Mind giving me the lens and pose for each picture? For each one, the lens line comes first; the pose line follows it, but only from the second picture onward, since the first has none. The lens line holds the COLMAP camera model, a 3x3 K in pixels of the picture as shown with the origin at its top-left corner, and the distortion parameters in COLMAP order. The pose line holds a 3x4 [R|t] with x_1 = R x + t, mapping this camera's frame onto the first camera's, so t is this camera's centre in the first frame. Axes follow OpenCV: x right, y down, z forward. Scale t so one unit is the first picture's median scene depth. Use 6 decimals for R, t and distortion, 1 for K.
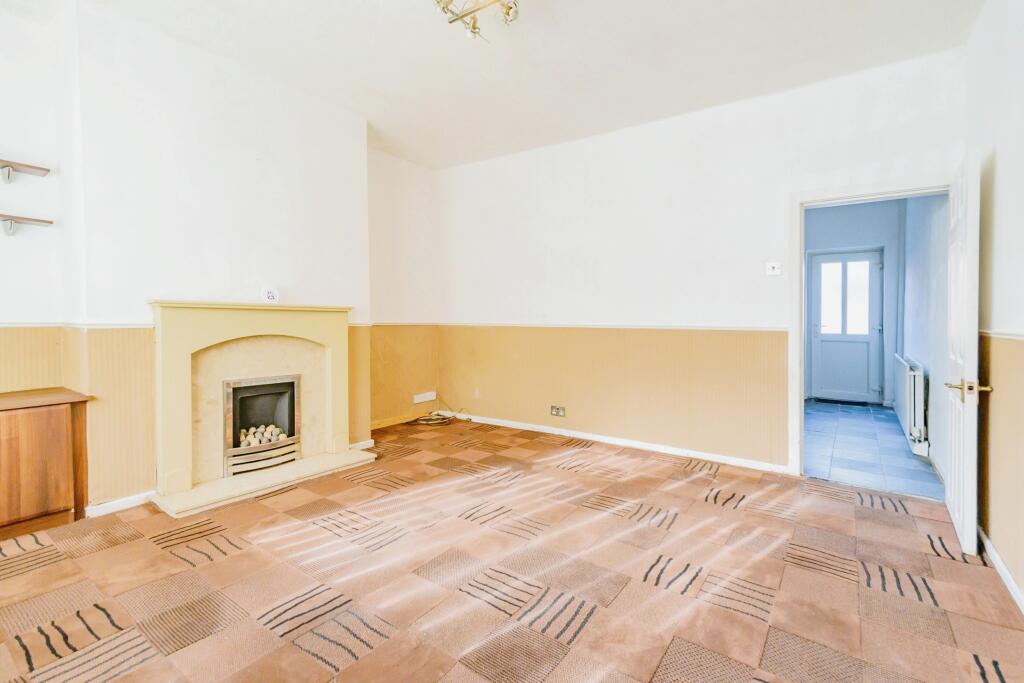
lens RADIAL K [[458.2, 0, 520.7], [0, 458.2, 335.1], [0, 0, 1]] dist [0.014330, 0.000256]
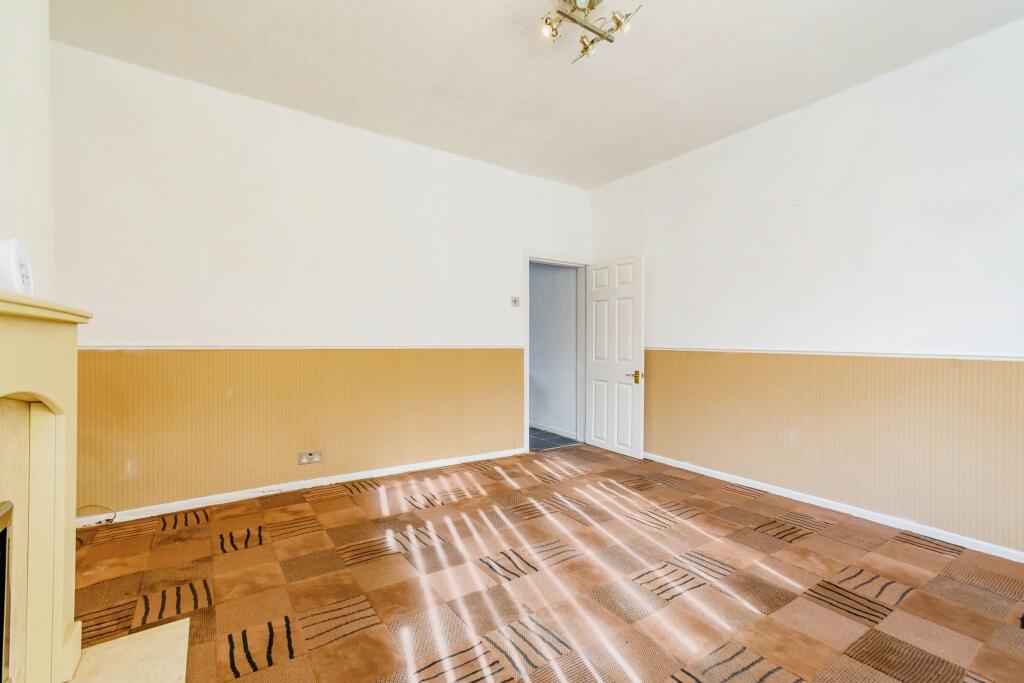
lens RADIAL K [[458.2, 0, 520.7], [0, 458.2, 335.1], [0, 0, 1]] dist [0.014330, 0.000256]
pose [[0.349631, 0.007475, 0.936858, -0.756425], [0.022848, 0.999603, -0.016503, -0.028123], [-0.936609, 0.027176, 0.349321, 0.563181]]
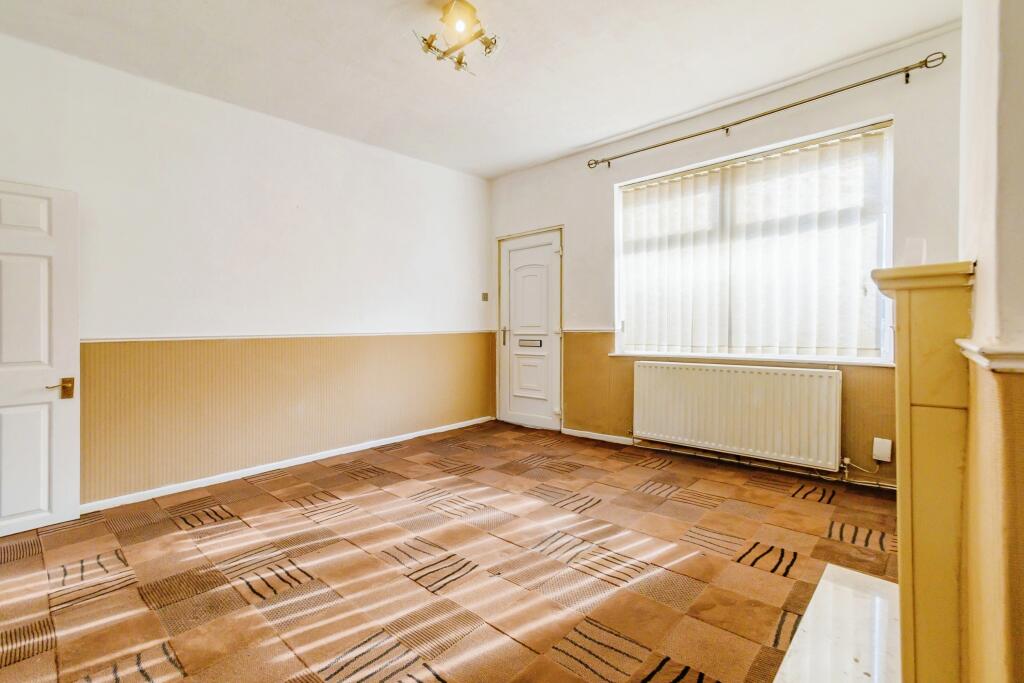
lens RADIAL K [[469.3, 0, 518.1], [0, 469.3, 321.7], [0, 0, 1]] dist [0.001379, 0.000271]
pose [[-0.993249, 0.007811, 0.115742, -0.253513], [0.010569, 0.999674, 0.023234, -0.051745], [-0.115523, 0.024300, -0.993008, 1.511882]]
